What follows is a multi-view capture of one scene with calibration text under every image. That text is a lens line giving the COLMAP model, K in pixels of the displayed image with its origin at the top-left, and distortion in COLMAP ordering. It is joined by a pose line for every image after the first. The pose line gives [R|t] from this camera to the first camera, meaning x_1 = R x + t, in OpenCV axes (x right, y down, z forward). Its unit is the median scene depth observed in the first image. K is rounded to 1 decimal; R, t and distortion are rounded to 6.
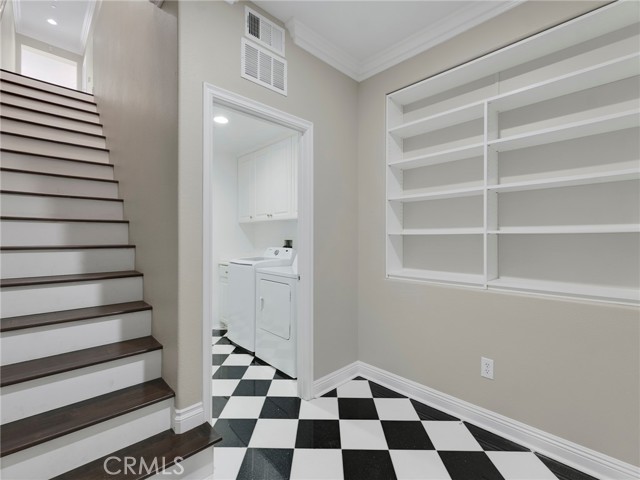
lens RADIAL K [[290.8, 0, 319.7], [0, 290.8, 238.8], [0, 0, 1]] dist [0.017189, -0.000124]
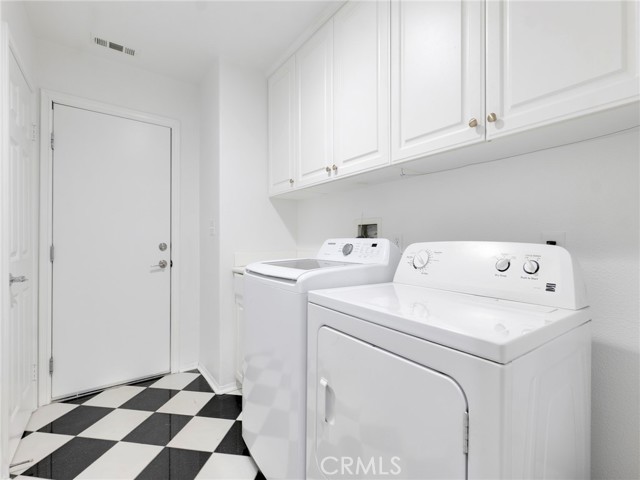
lens RADIAL K [[290.8, 0, 318.8], [0, 290.8, 240.7], [0, 0, 1]] dist [0.017189, -0.000124]
pose [[0.991240, -0.000548, -0.132071, -0.132125], [0.001766, 0.999957, 0.009103, 0.029328], [0.132061, -0.009257, 0.991198, 0.543451]]
